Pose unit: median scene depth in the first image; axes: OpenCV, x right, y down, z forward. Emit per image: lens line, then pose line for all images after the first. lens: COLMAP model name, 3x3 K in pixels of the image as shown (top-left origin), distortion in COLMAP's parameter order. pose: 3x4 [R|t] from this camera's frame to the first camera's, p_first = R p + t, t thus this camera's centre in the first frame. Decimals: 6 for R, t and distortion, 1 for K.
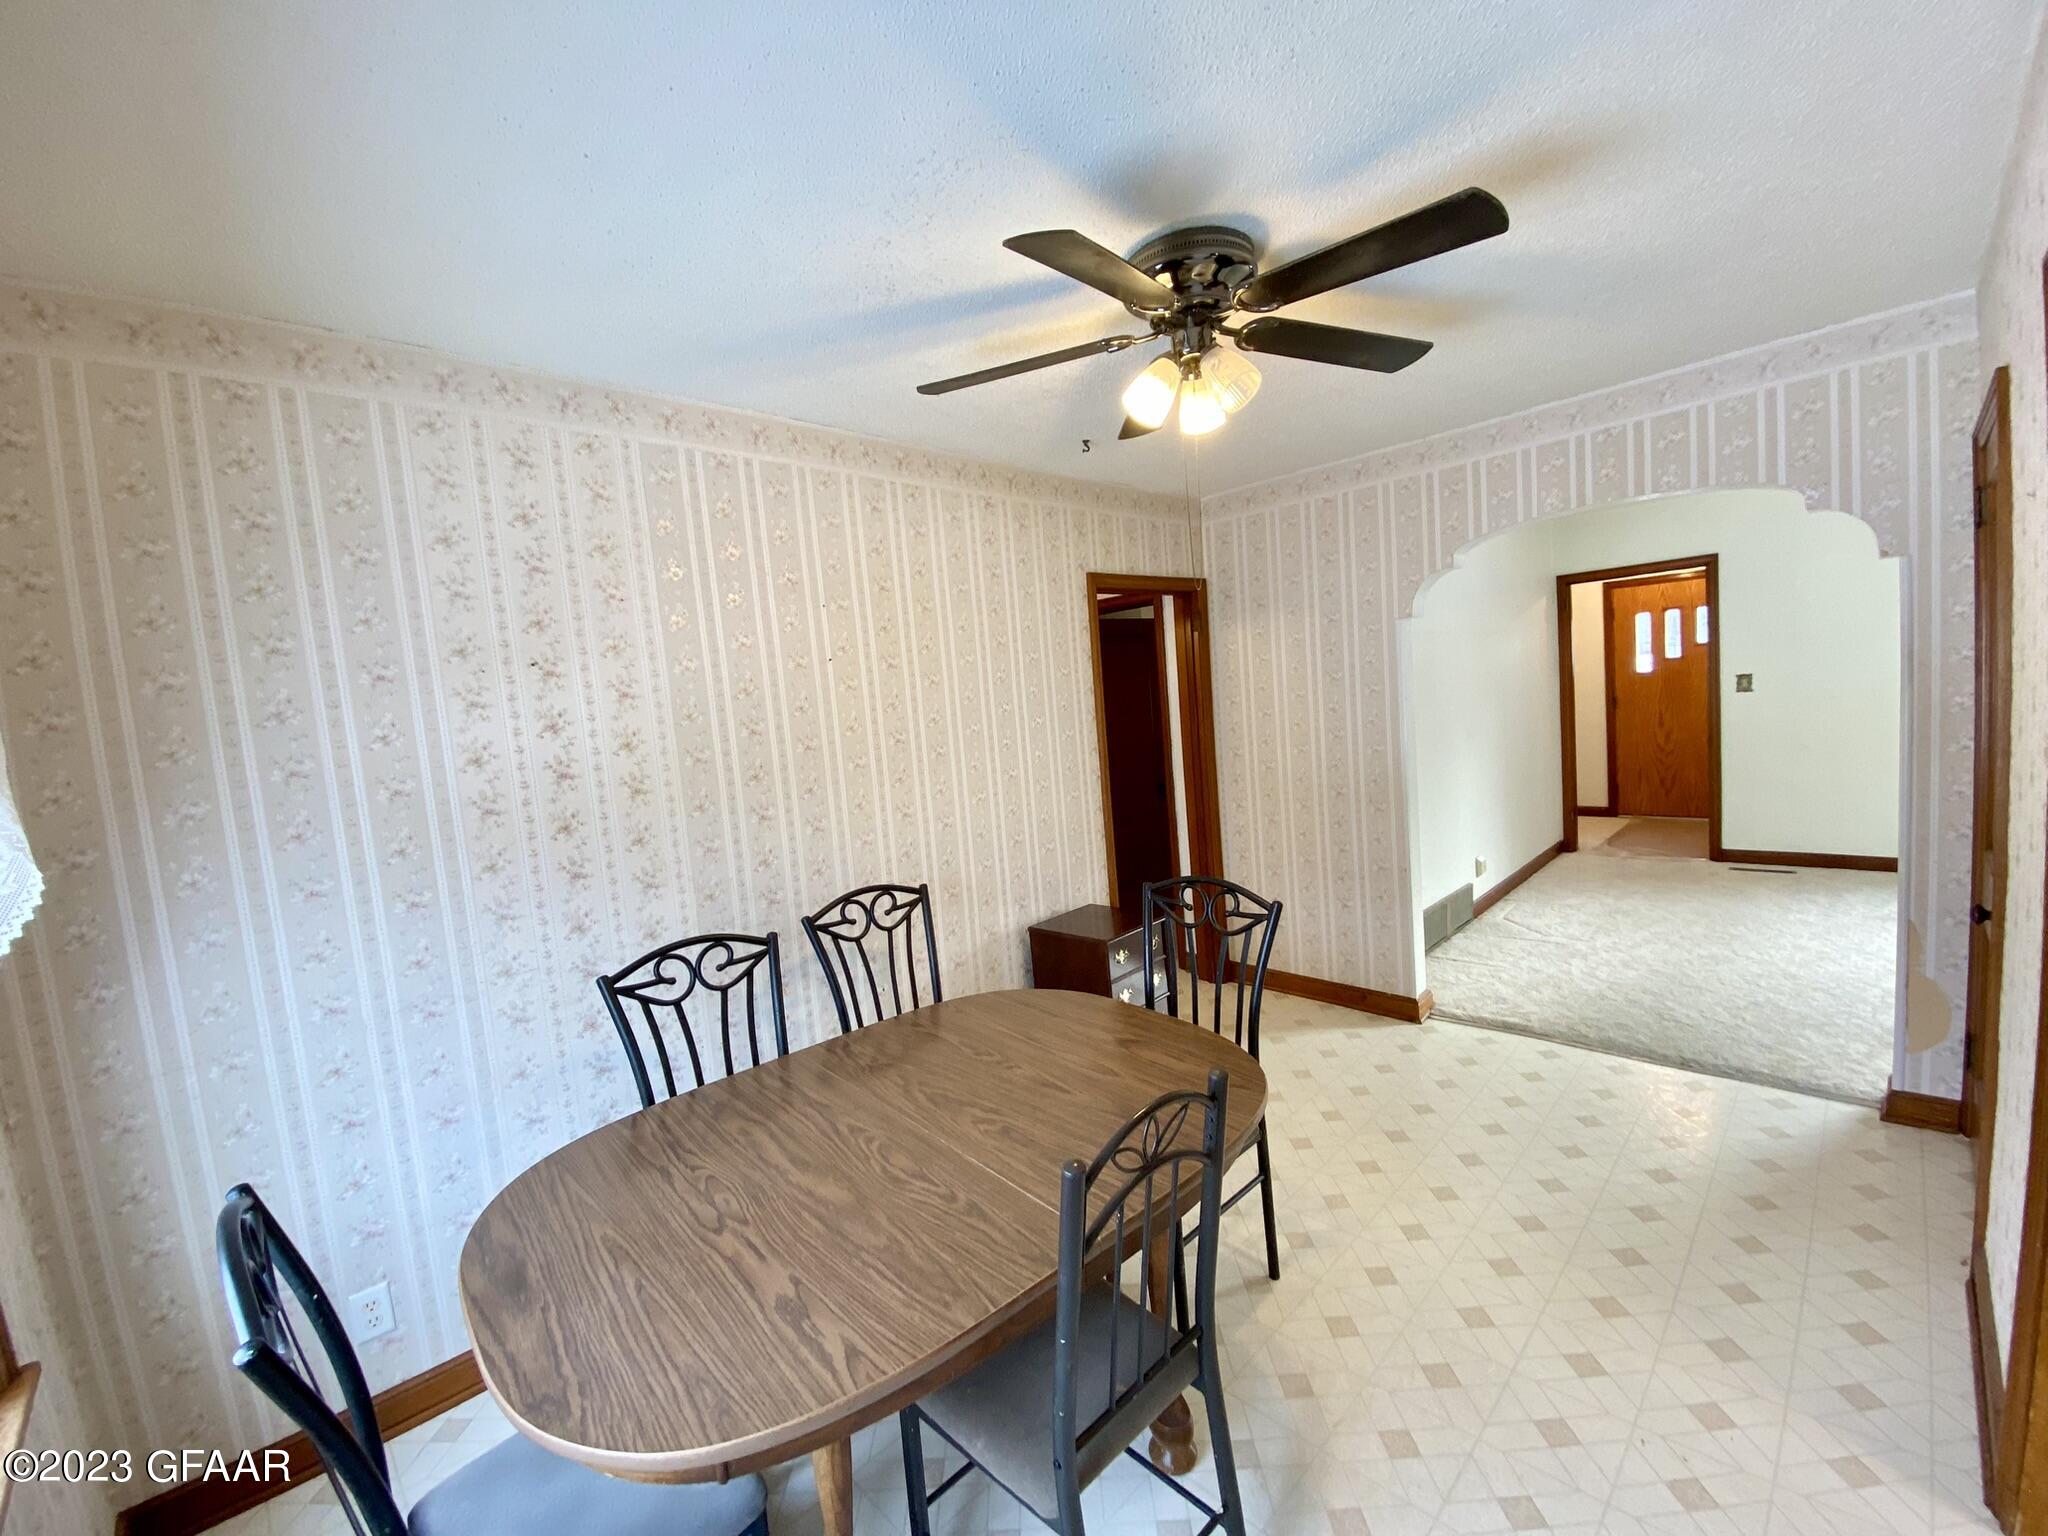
lens RADIAL K [[842.4, 0, 1018.7], [0, 842.4, 767.2], [0, 0, 1]] dist [-0.008678, -0.001710]
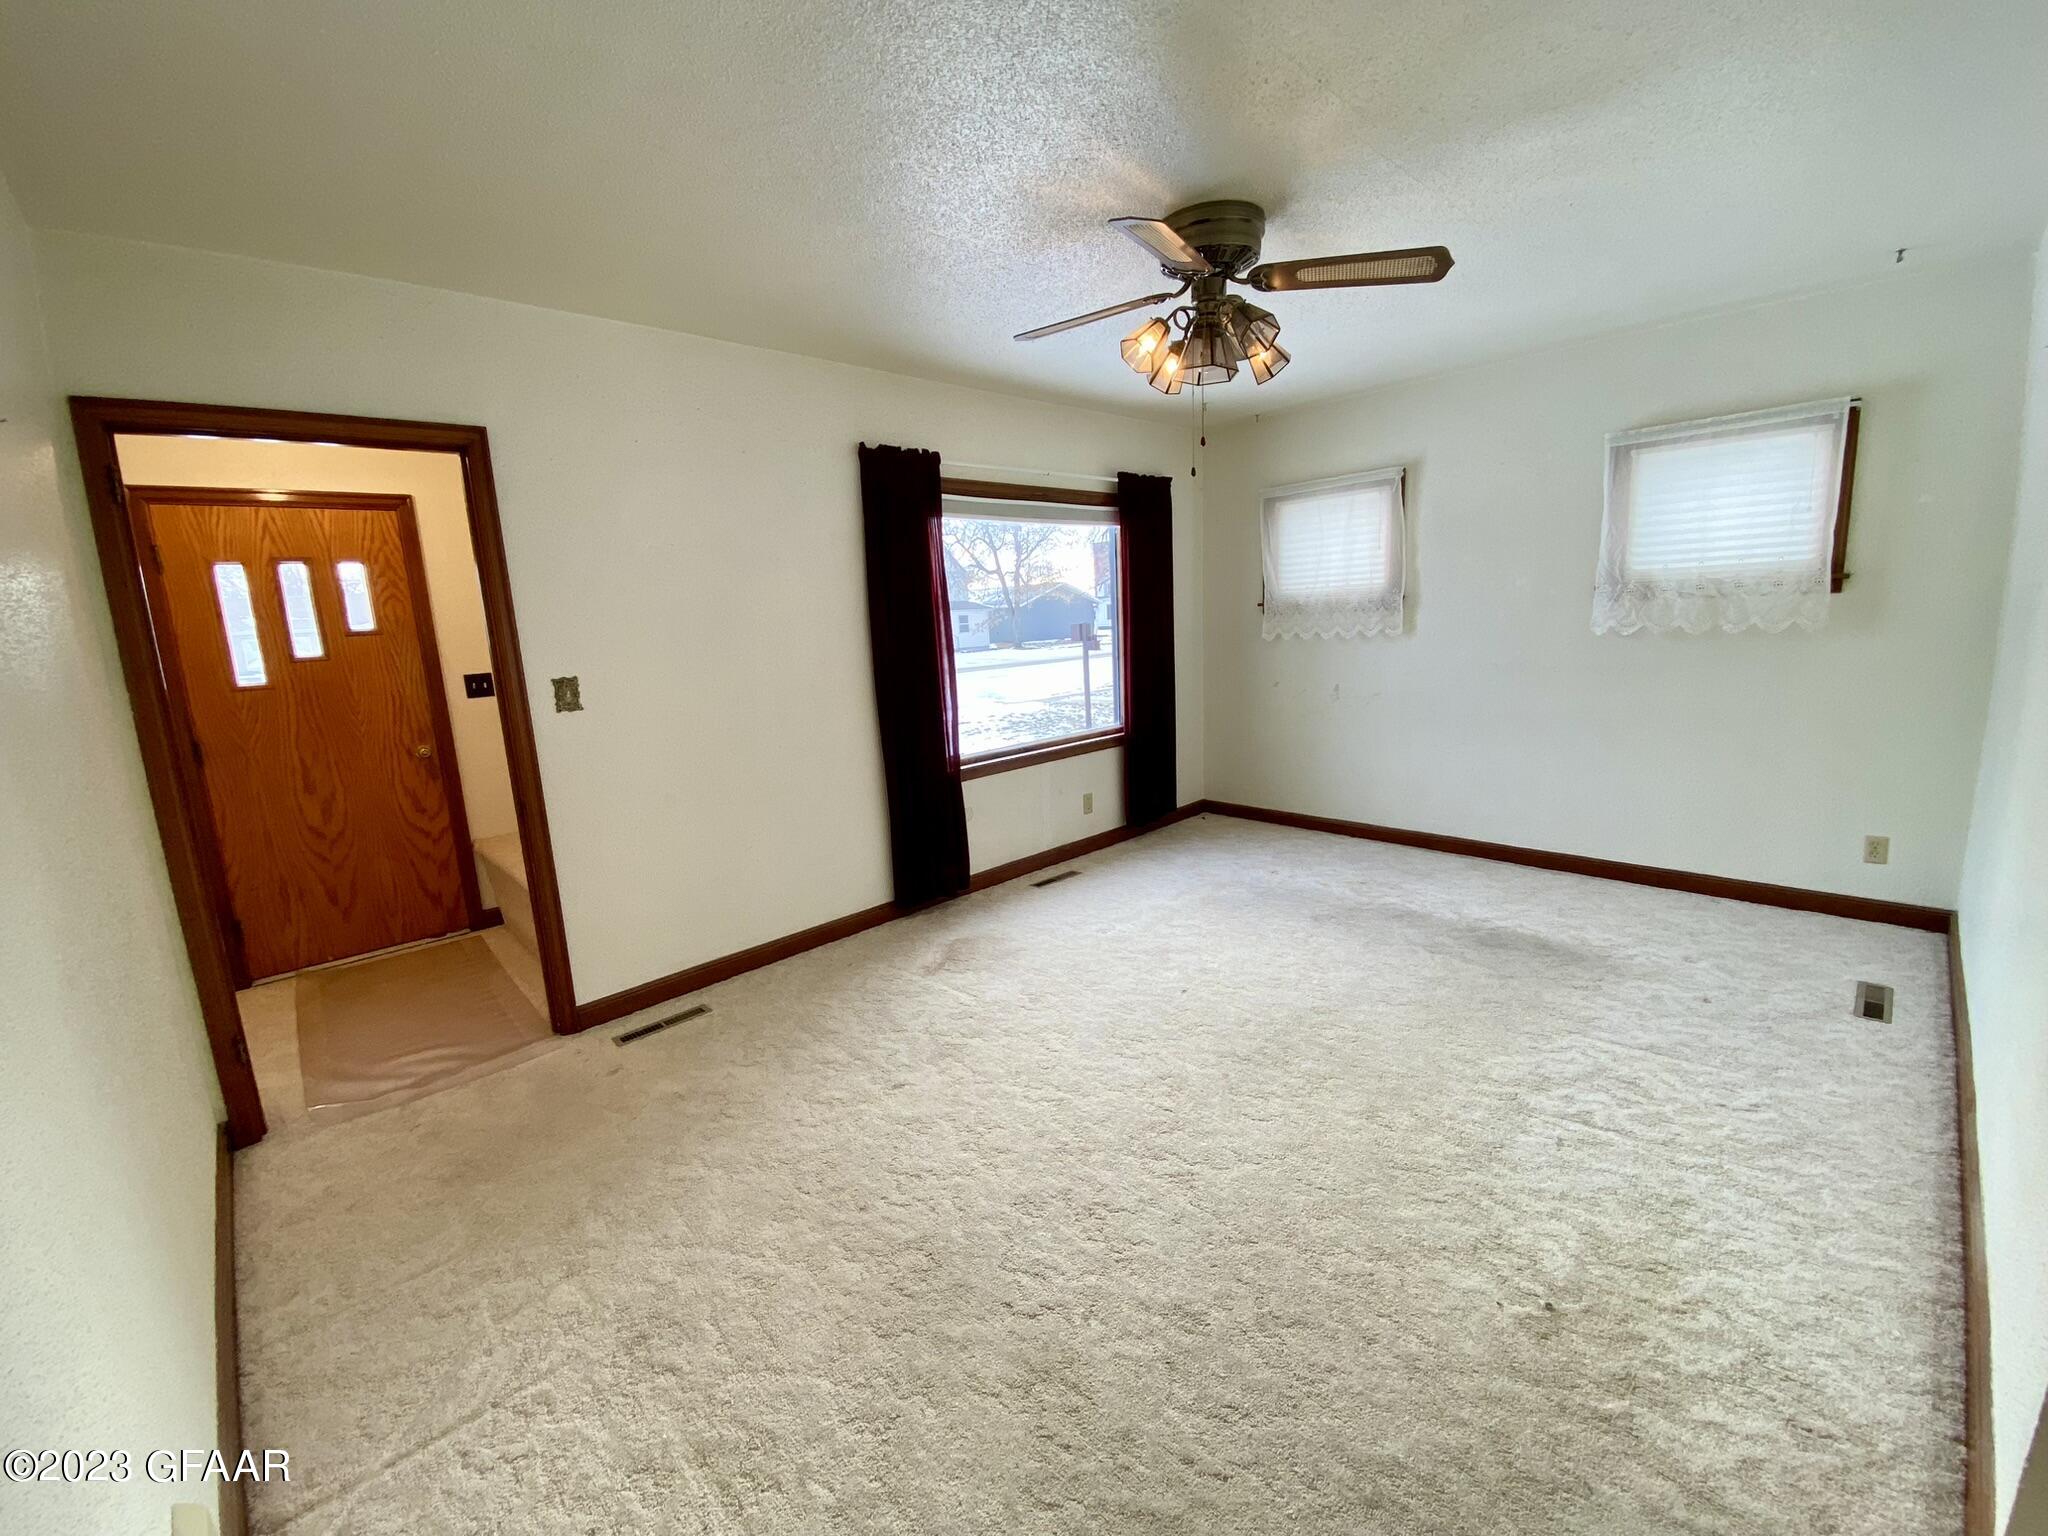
lens RADIAL K [[842.4, 0, 1031.9], [0, 842.4, 770.9], [0, 0, 1]] dist [-0.008678, -0.001710]
pose [[0.007177, -0.105312, 0.994413, 0.335444], [0.141562, 0.984531, 0.103244, -0.066016], [-0.989903, 0.140031, 0.021974, 0.703683]]
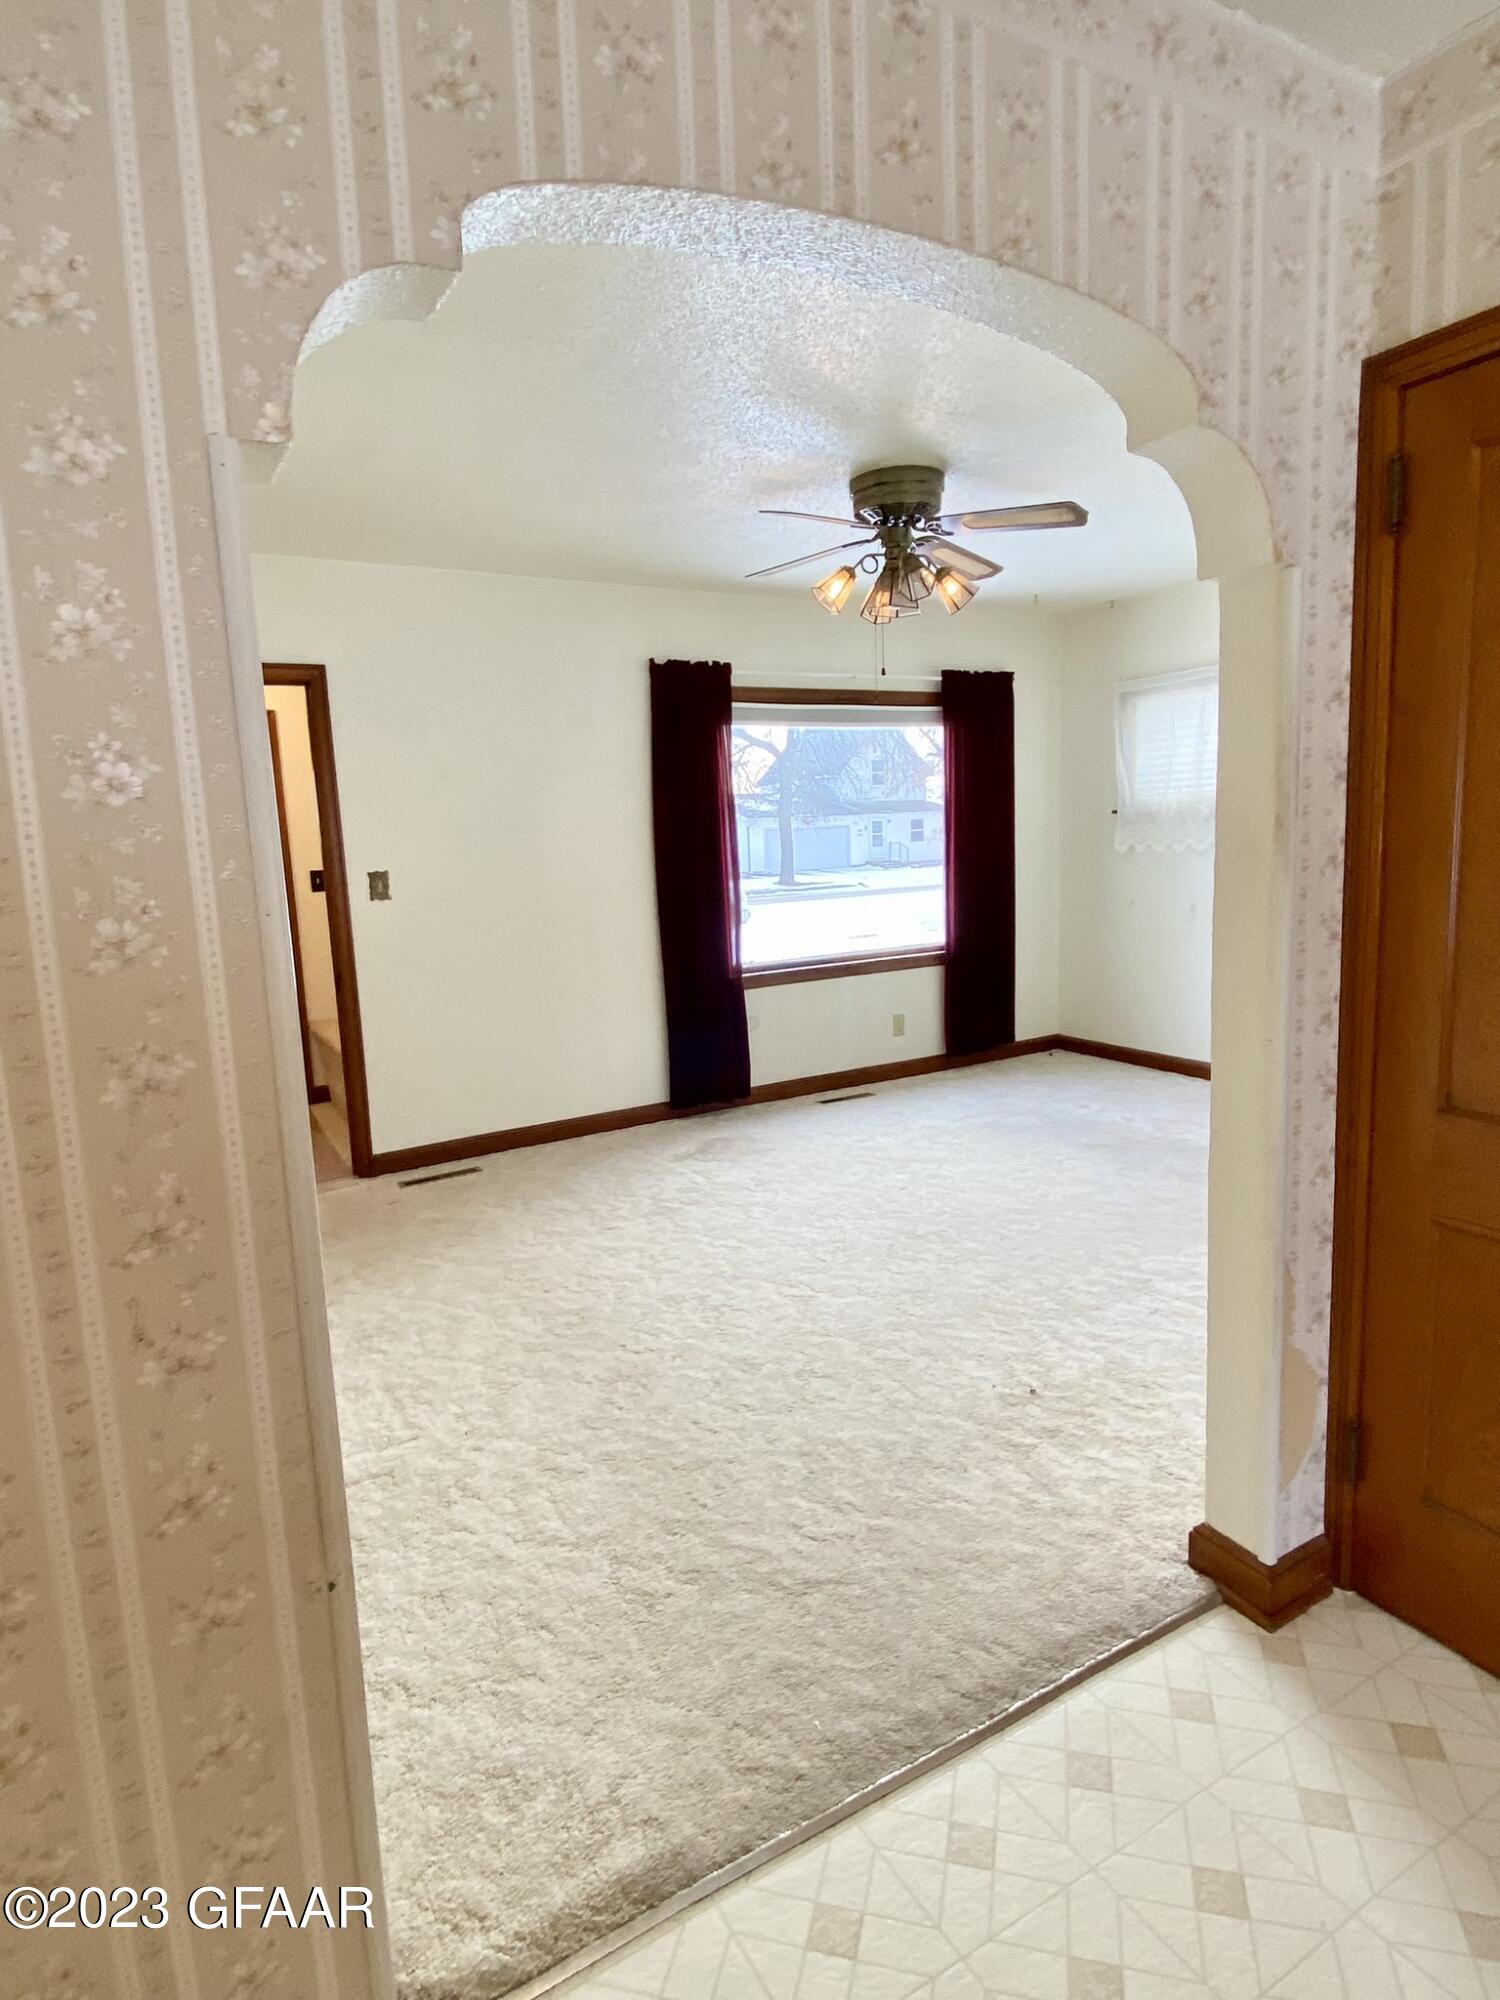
lens RADIAL K [[1081.0, 0, 736.3], [0, 1081.0, 1003.9], [0, 0, 1]] dist [0.002948, 0.000326]
pose [[0.240522, -0.086036, 0.966823, 0.146851], [0.110660, 0.992000, 0.060747, -0.033259], [-0.964315, 0.092378, 0.248119, 0.552212]]
